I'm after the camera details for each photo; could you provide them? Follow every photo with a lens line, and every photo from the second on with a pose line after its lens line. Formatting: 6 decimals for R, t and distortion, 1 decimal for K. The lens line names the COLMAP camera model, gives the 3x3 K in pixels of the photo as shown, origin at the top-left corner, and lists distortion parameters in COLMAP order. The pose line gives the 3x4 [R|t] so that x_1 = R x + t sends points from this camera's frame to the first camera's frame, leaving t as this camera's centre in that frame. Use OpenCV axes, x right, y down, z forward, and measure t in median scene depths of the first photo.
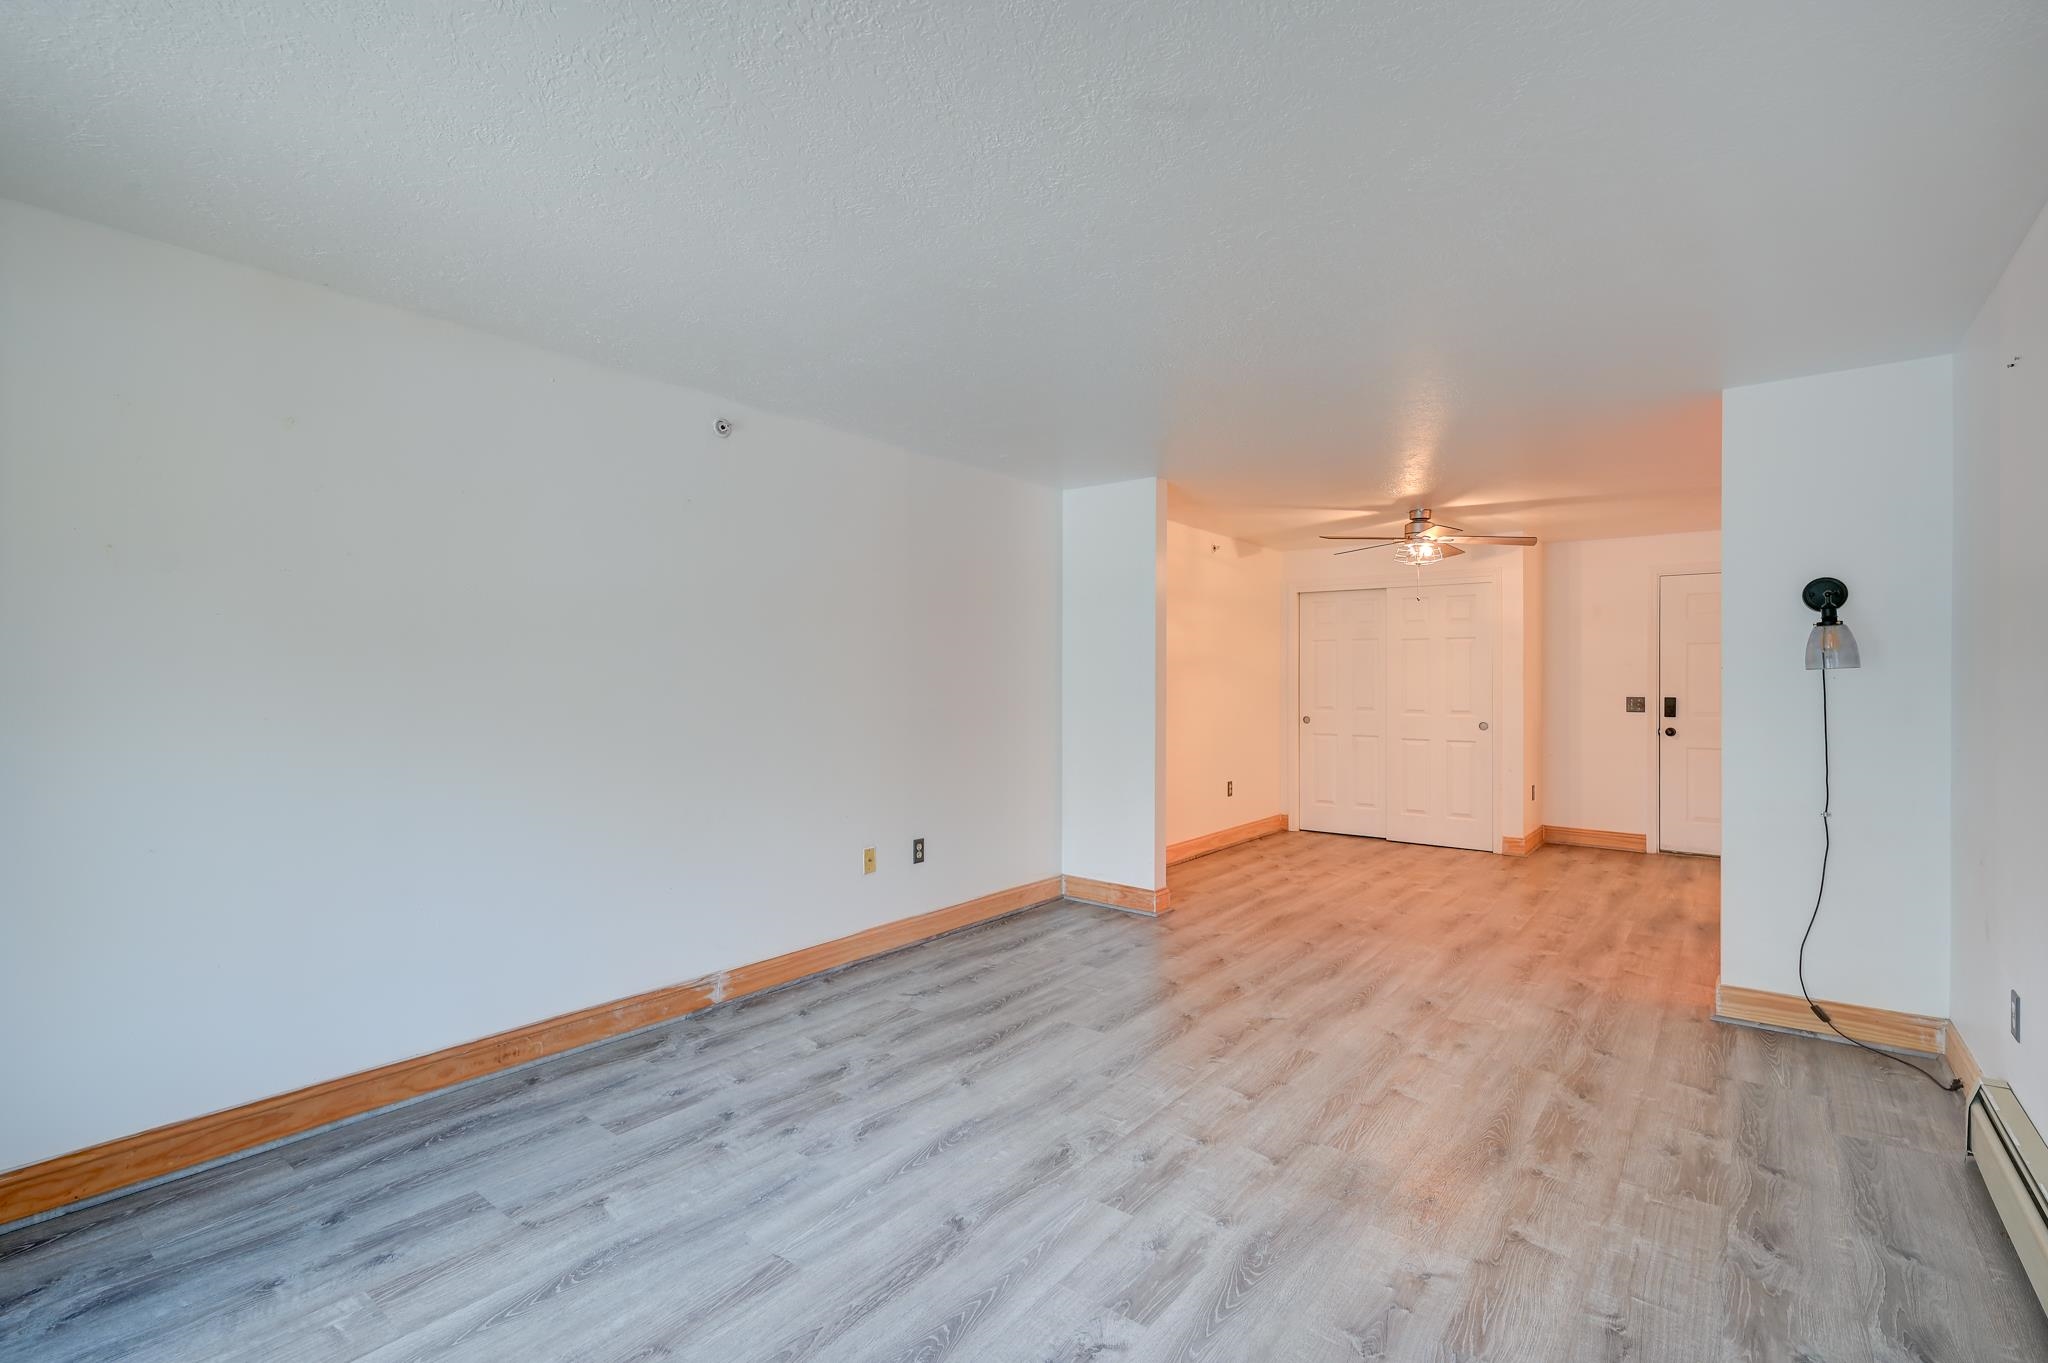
lens RADIAL K [[920.1, 0, 1028.3], [0, 920.1, 672.4], [0, 0, 1]] dist [0.000331, 0.000305]
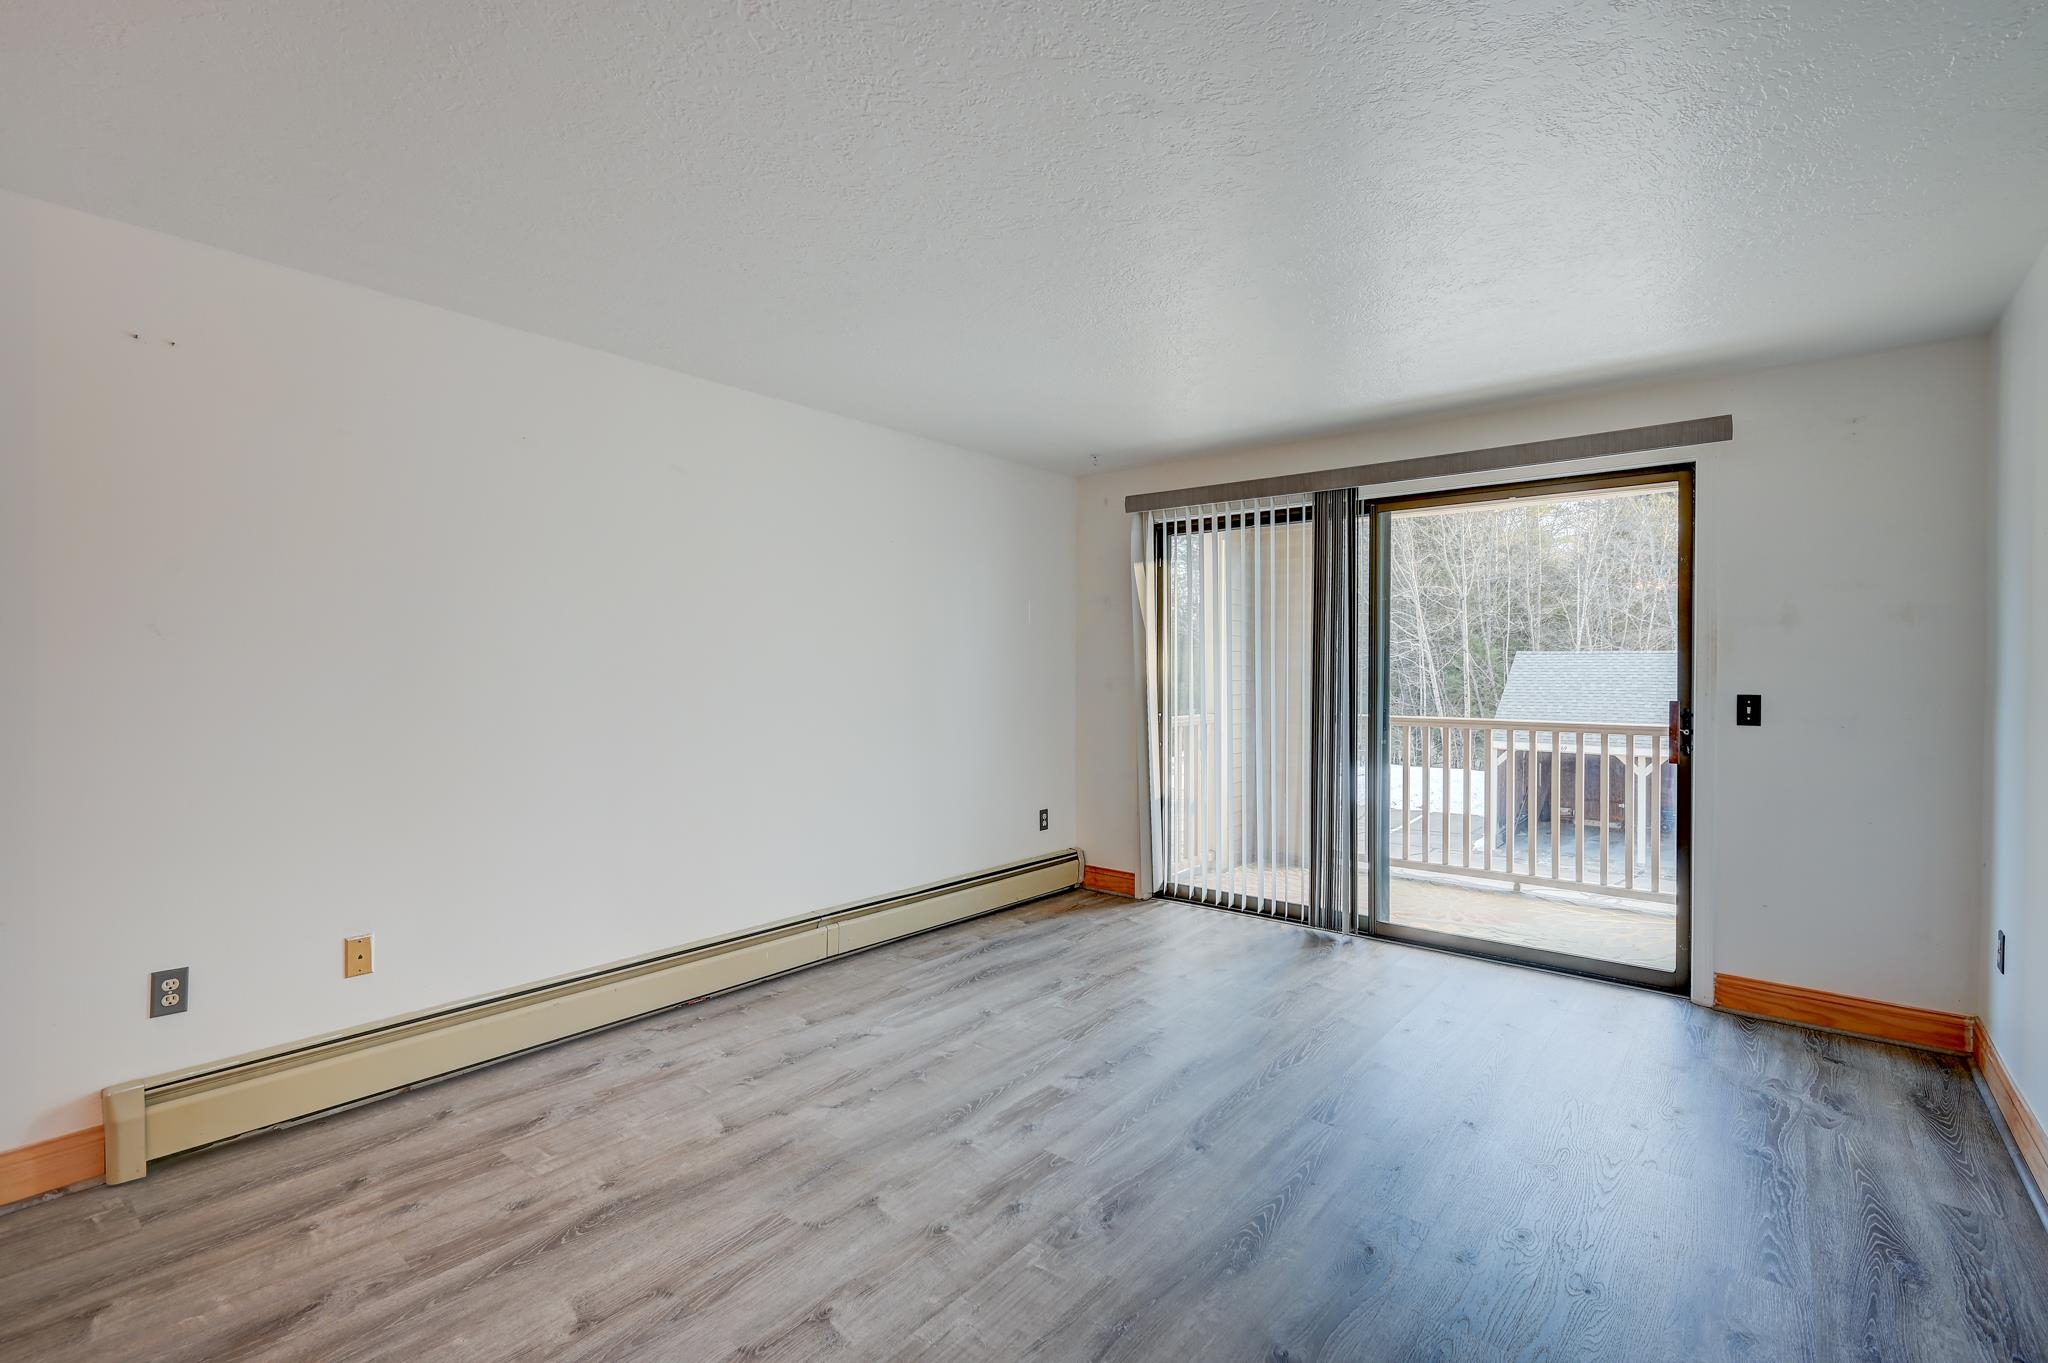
lens RADIAL K [[920.1, 0, 1028.3], [0, 920.1, 672.4], [0, 0, 1]] dist [0.000331, 0.000305]
pose [[-0.999701, -0.007662, 0.023233, 0.081306], [-0.007698, 0.999969, -0.001466, 0.011094], [-0.023221, -0.001645, -0.999729, 1.546808]]
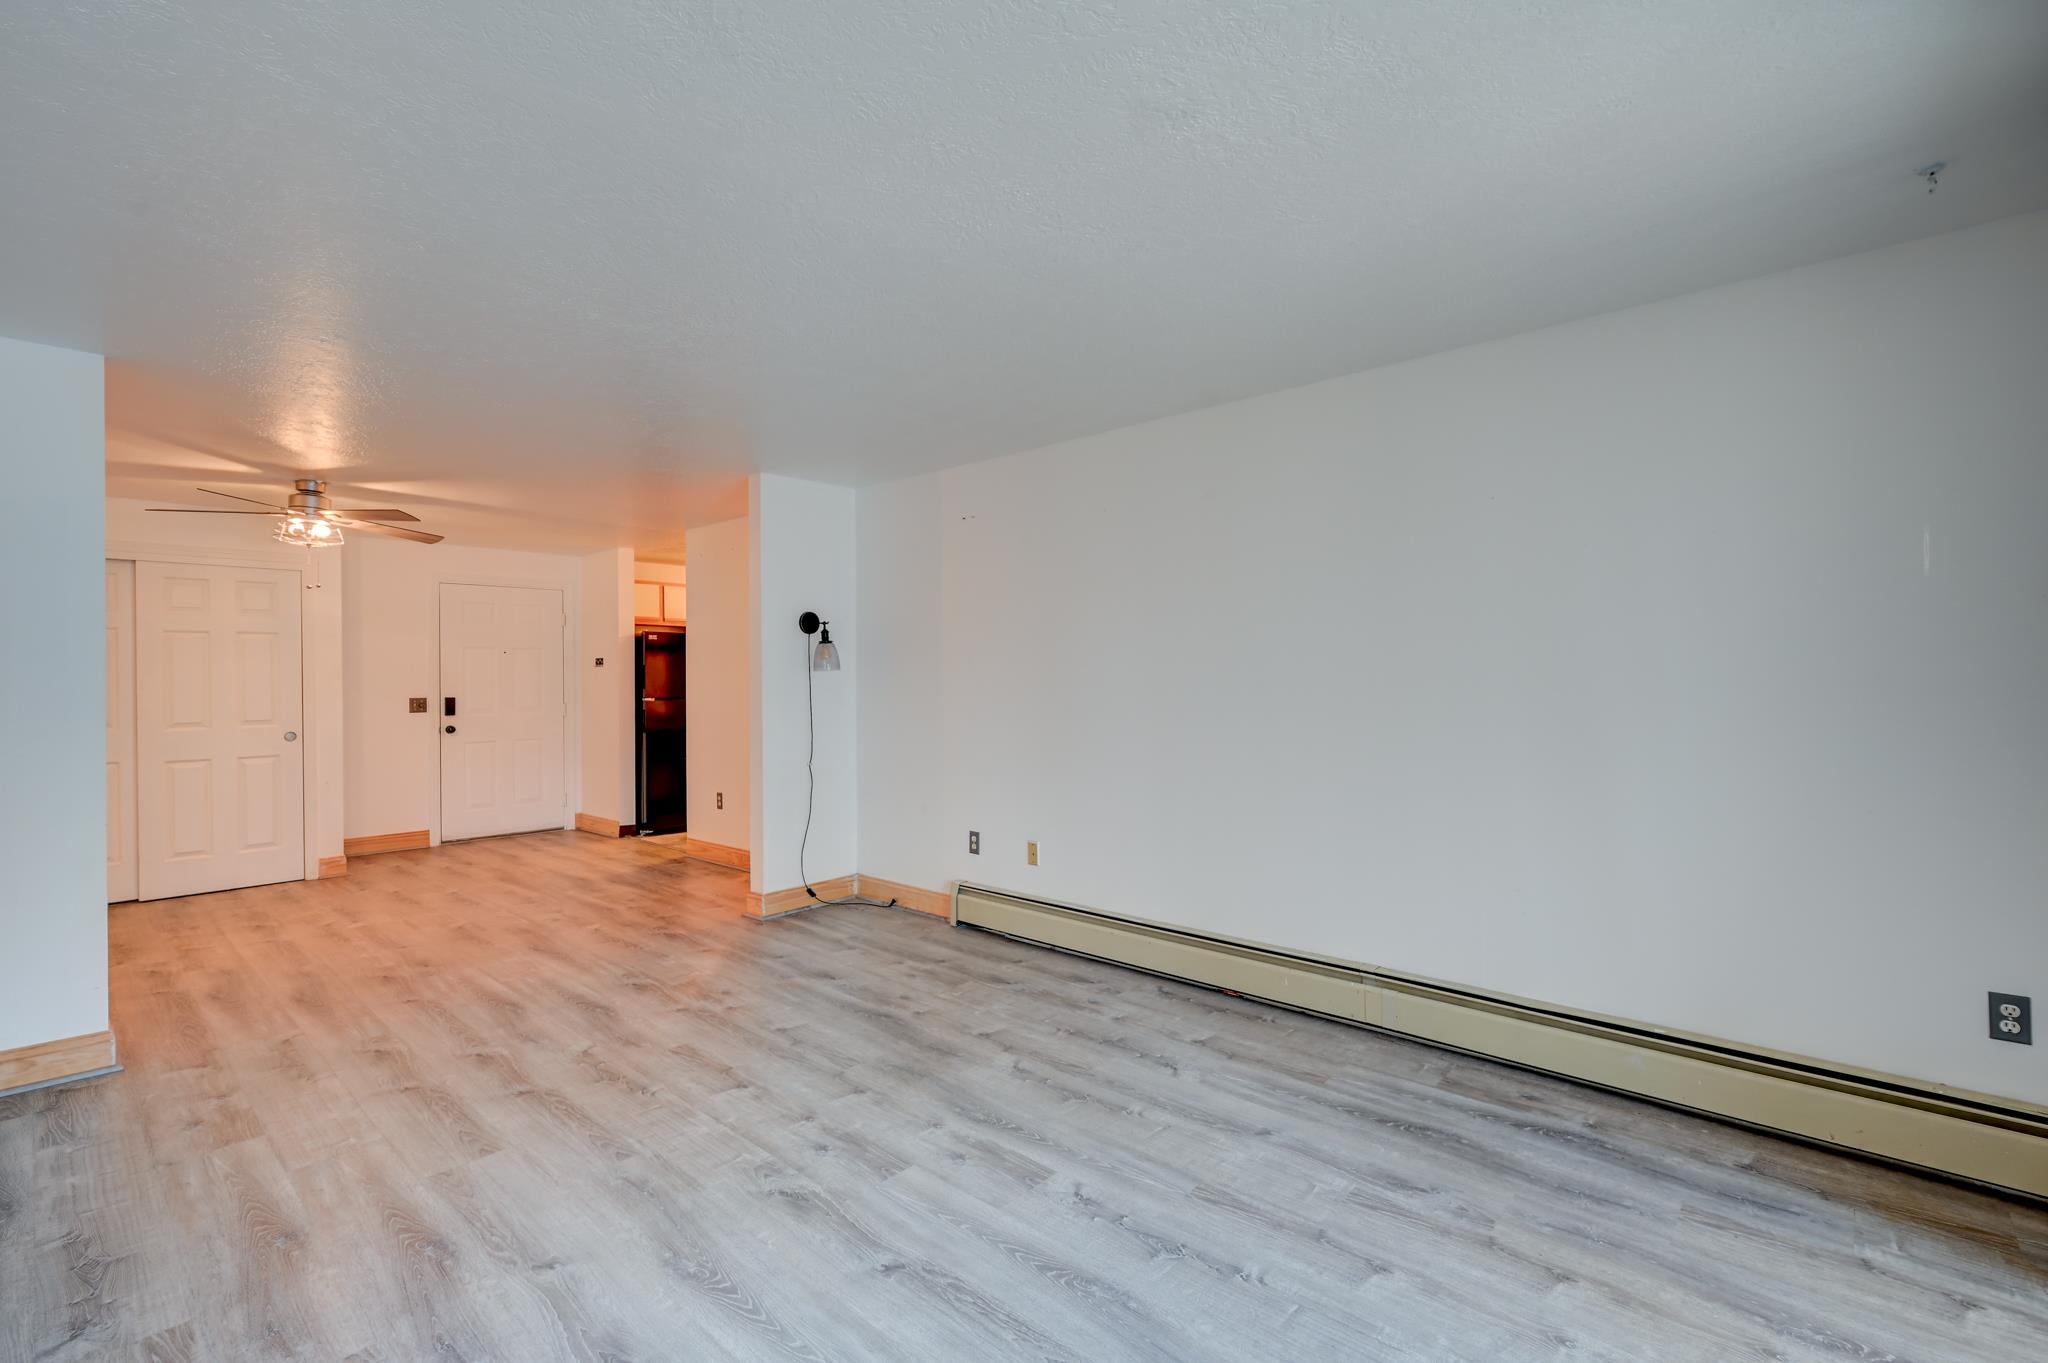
lens RADIAL K [[908.9, 0, 1028.3], [0, 908.9, 674.5], [0, 0, 1]] dist [-0.000603, -0.000134]
pose [[0.072203, -0.002092, 0.997388, -0.704843], [0.002121, 0.999996, 0.001944, -0.000082], [-0.997388, 0.001975, 0.072208, 0.573150]]
